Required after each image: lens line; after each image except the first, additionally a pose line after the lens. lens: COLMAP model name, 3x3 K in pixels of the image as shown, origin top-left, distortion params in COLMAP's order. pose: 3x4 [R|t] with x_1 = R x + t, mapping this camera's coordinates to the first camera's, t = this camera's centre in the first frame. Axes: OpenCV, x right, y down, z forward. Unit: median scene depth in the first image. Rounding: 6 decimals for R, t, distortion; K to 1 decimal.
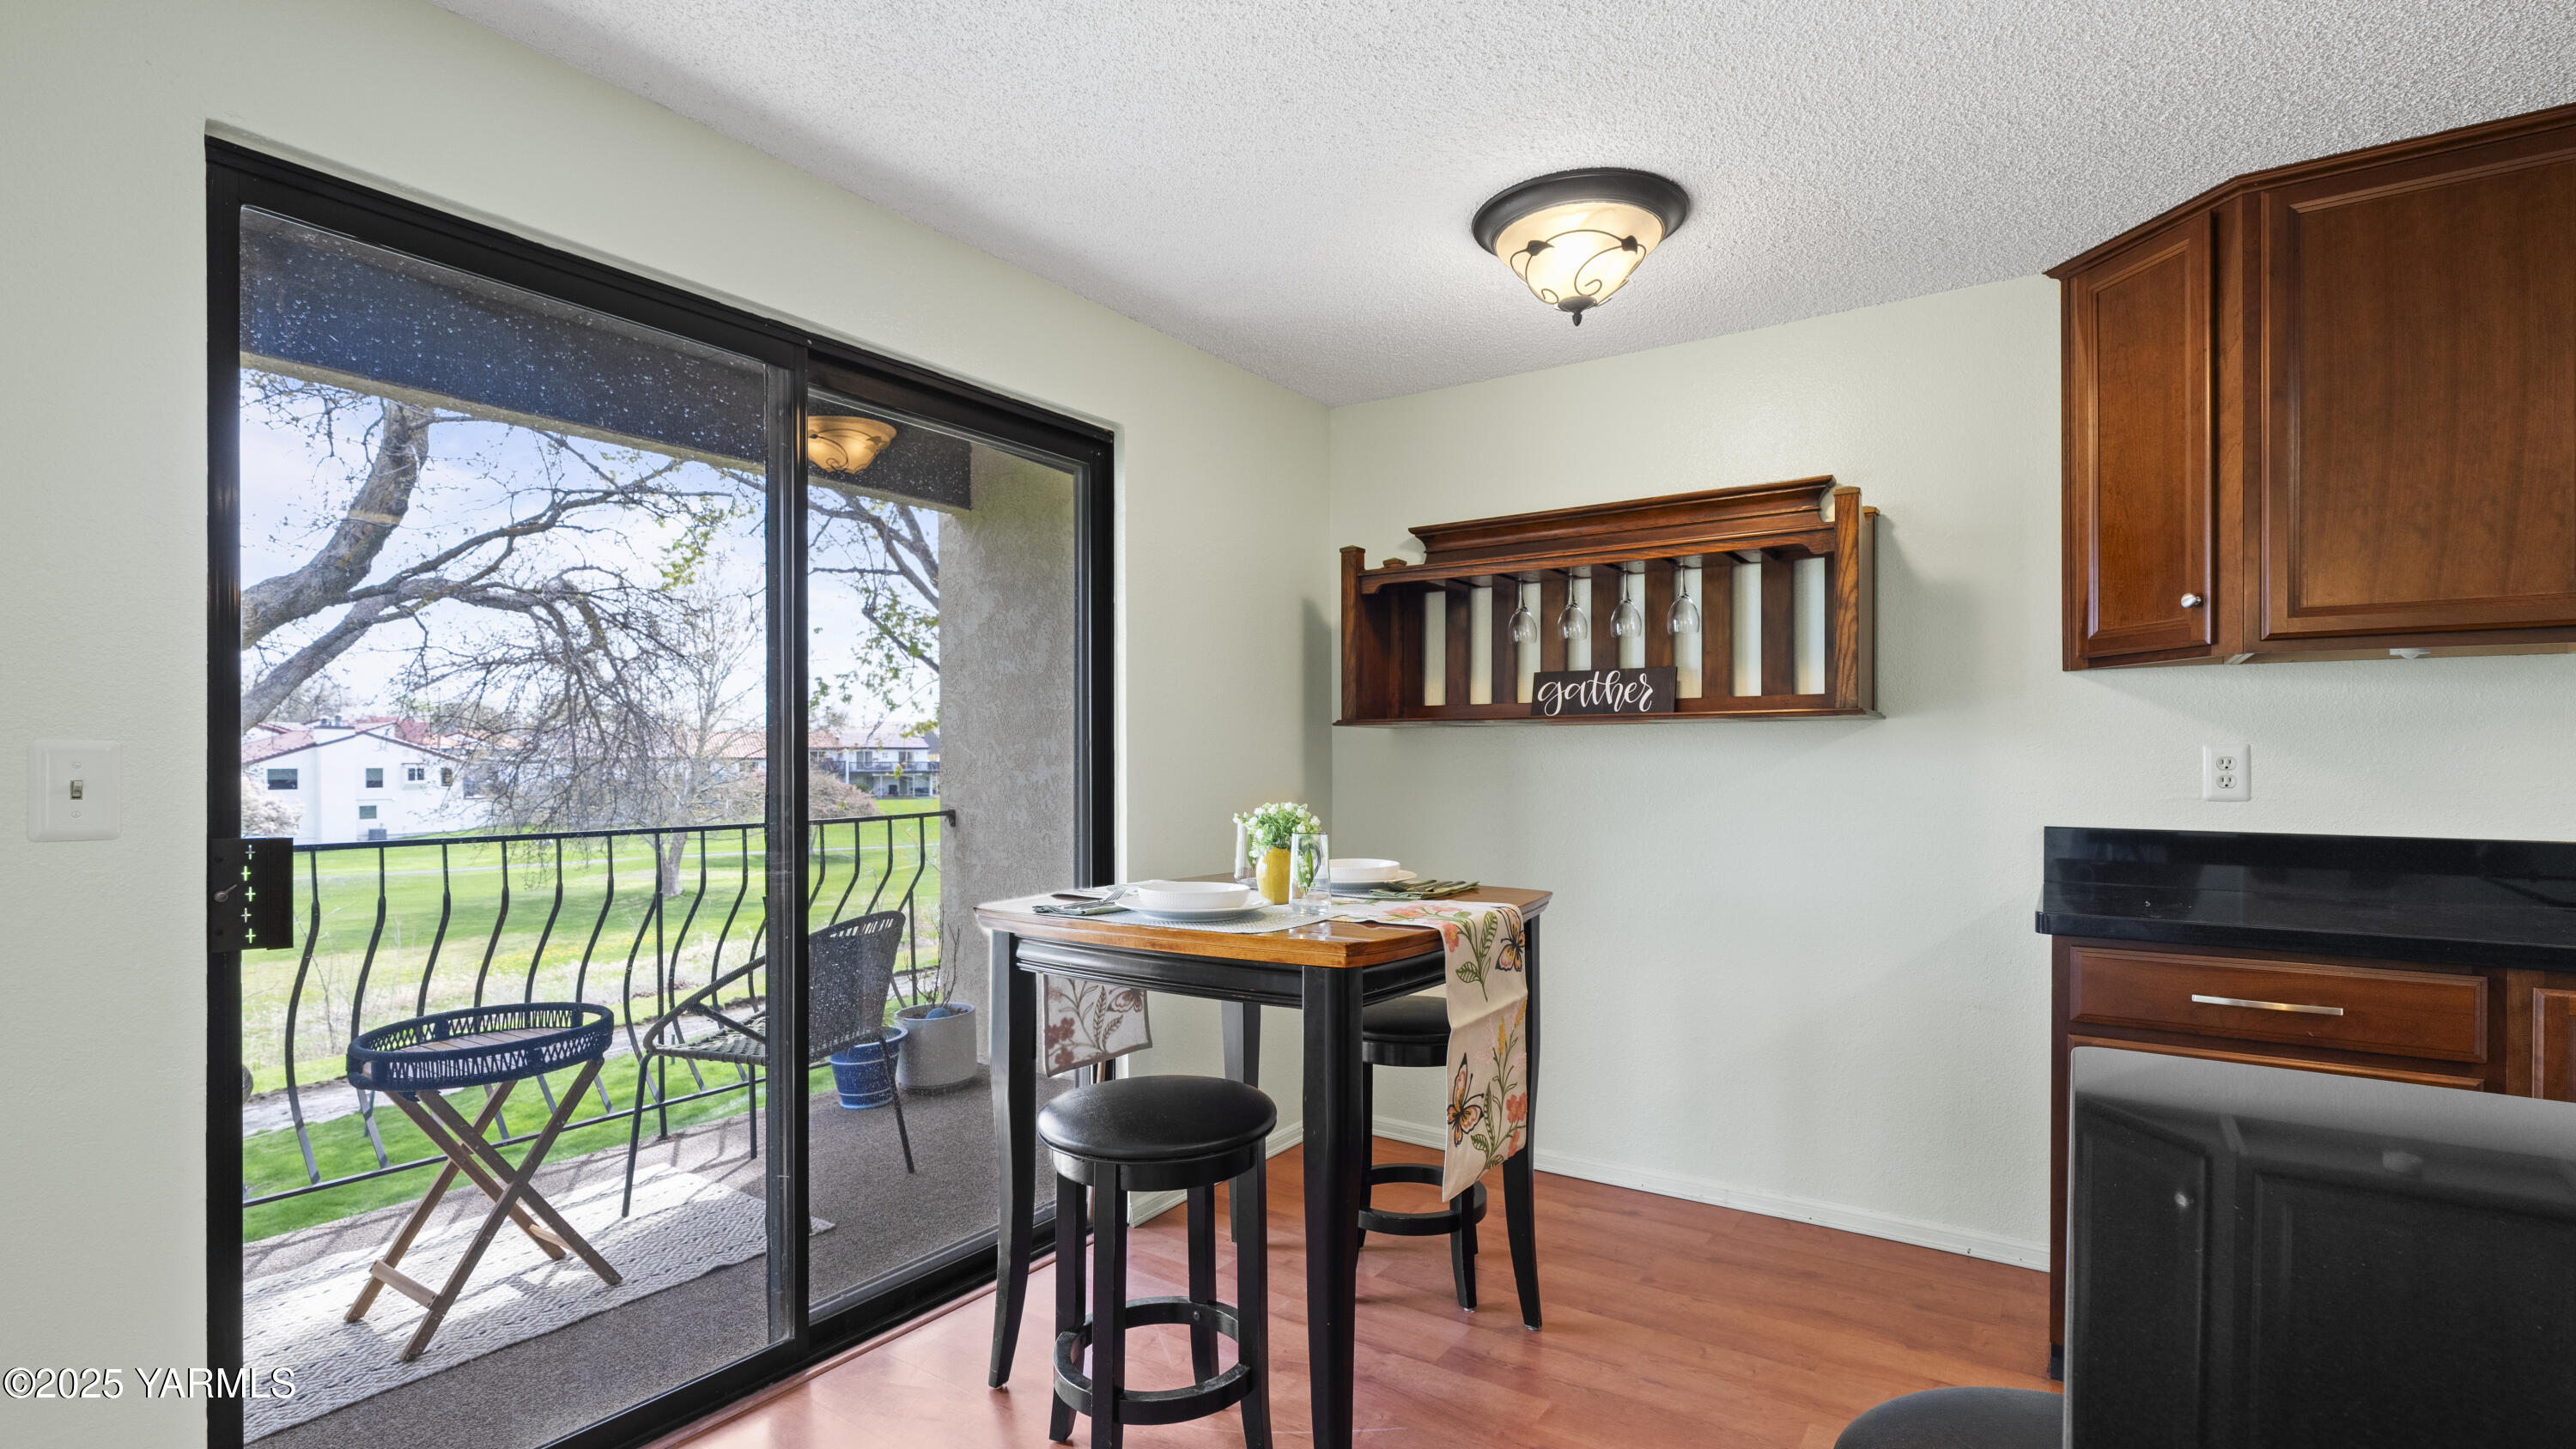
lens RADIAL K [[1174.4, 0, 1294.1], [0, 1174.4, 773.9], [0, 0, 1]] dist [-0.006059, 0.002885]
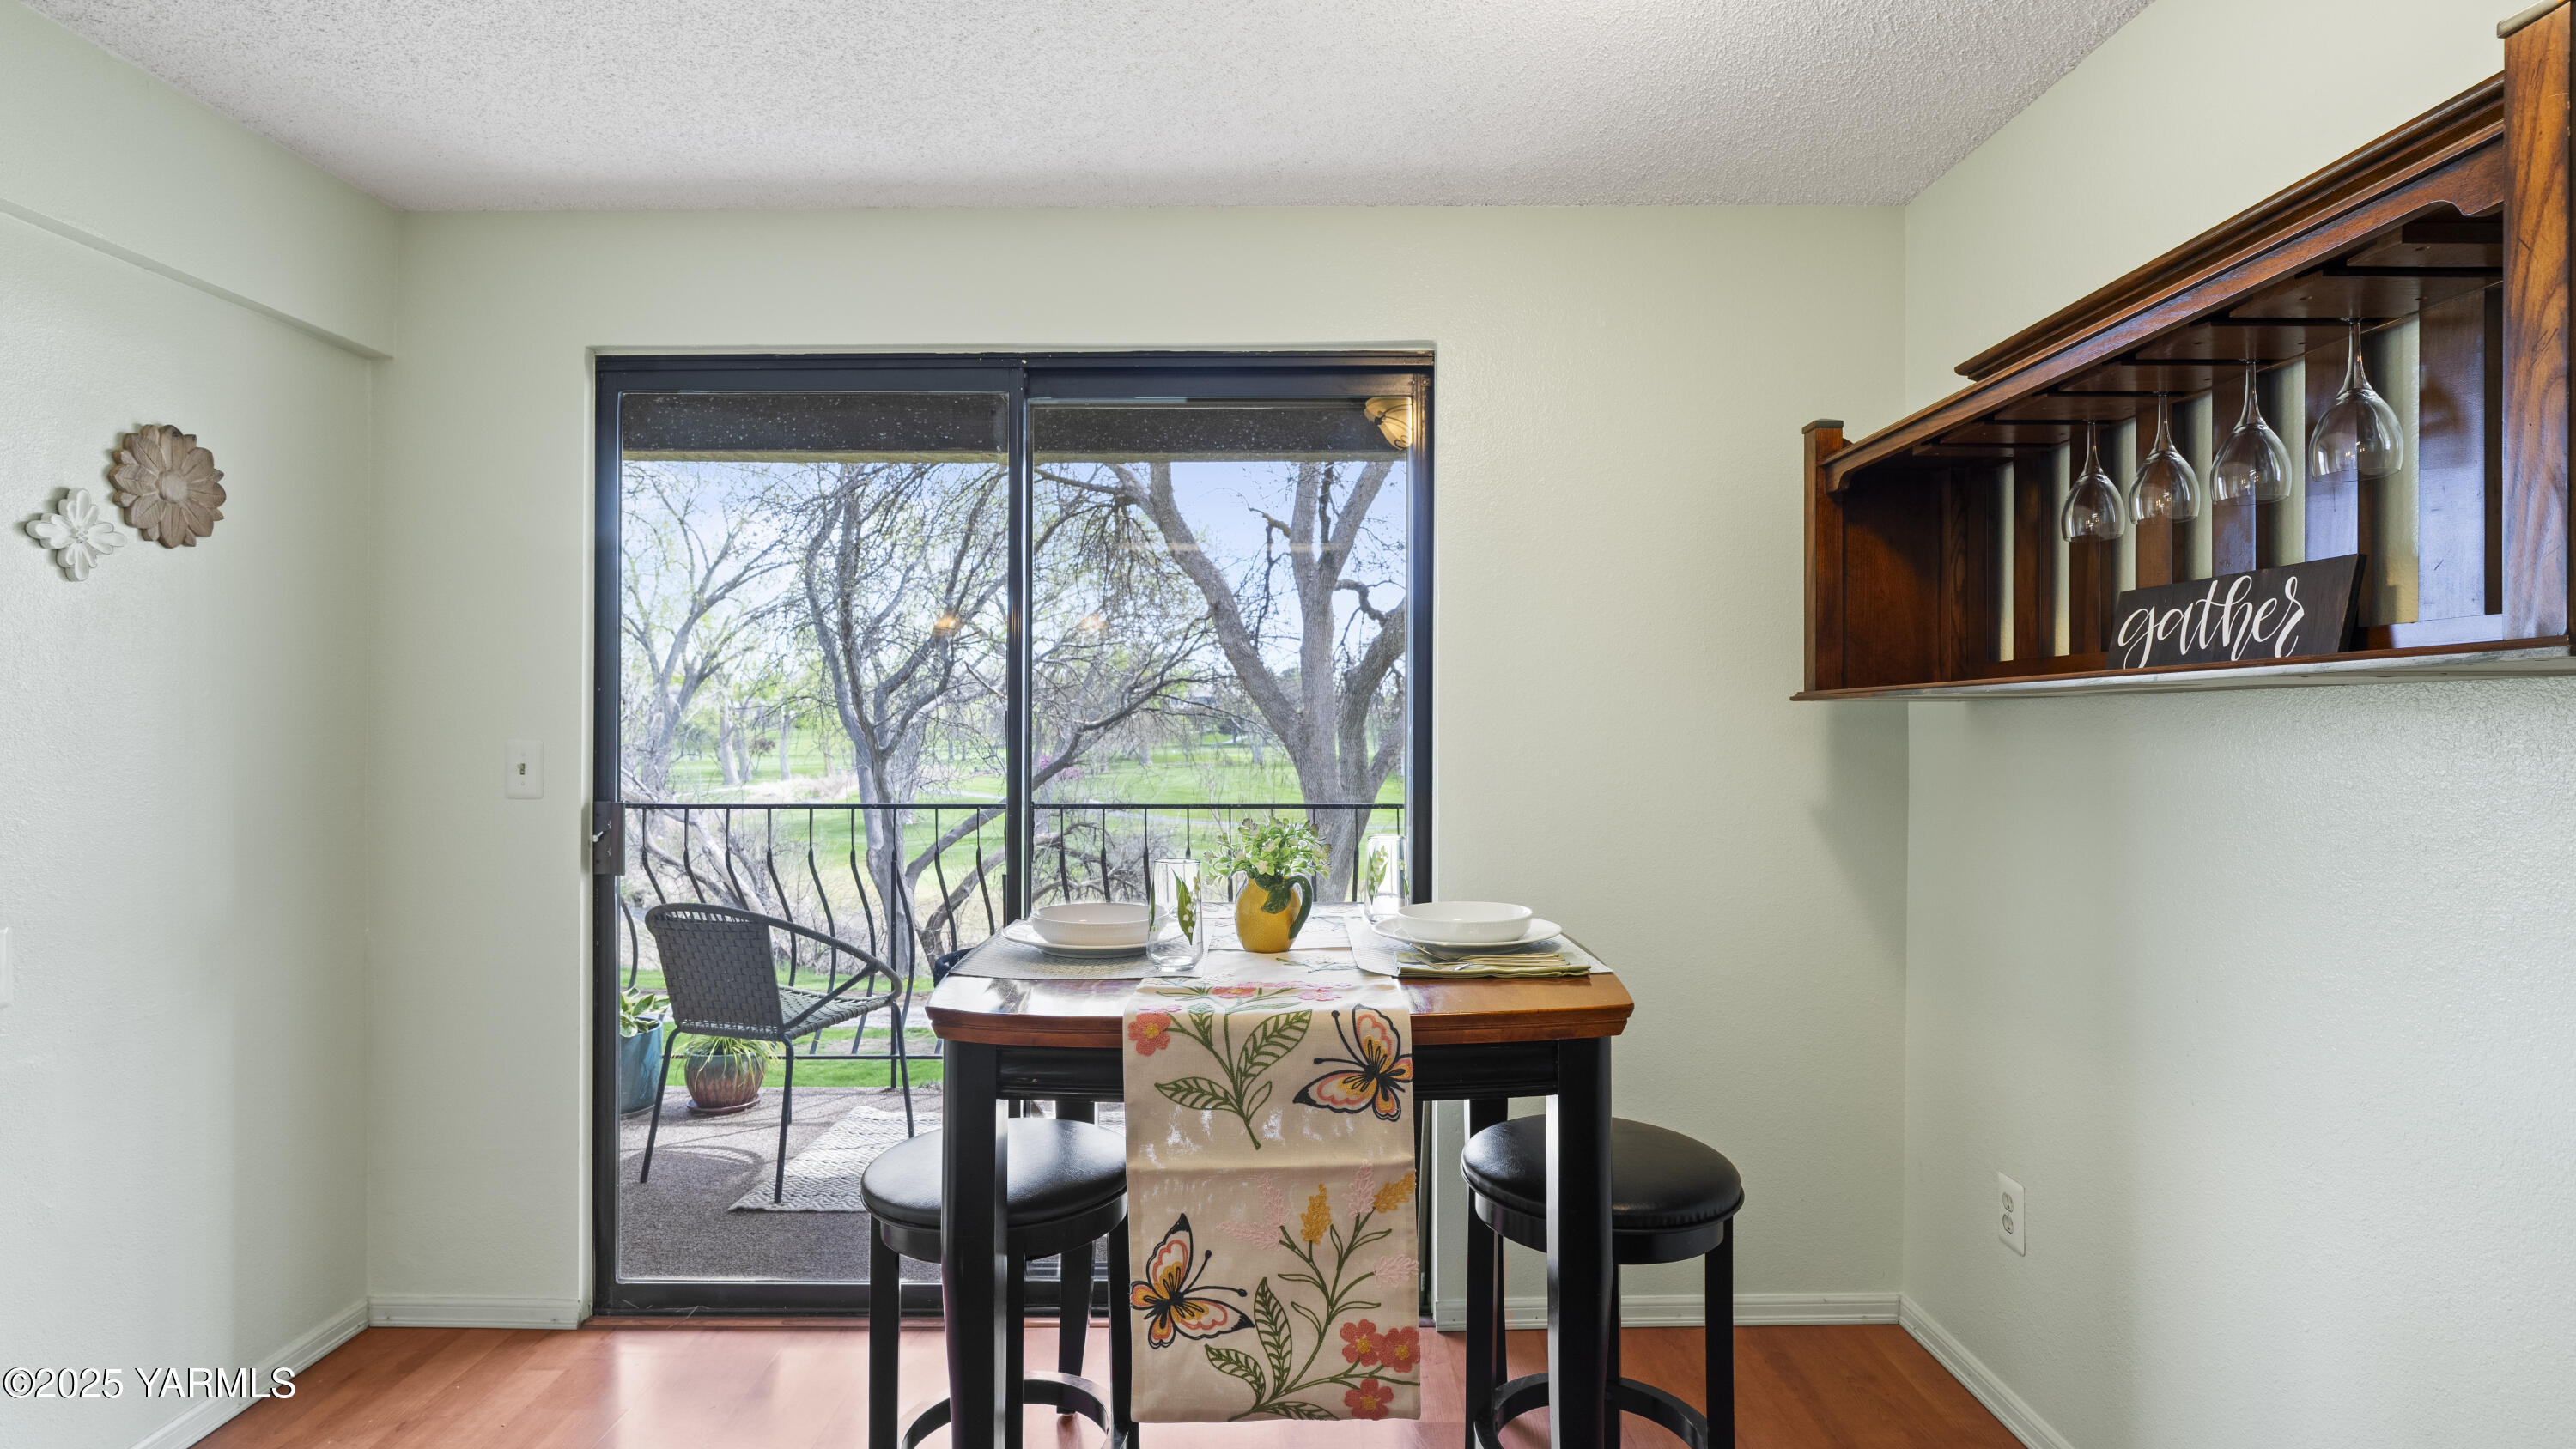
lens RADIAL K [[1222.5, 0, 1290.9], [0, 1222.5, 735.6], [0, 0, 1]] dist [0.000657, -0.000214]
pose [[0.561022, 0.005225, -0.827784, 0.601447], [-0.010502, 0.999945, -0.000807, -0.025183], [0.827734, 0.009146, 0.561046, 0.532464]]
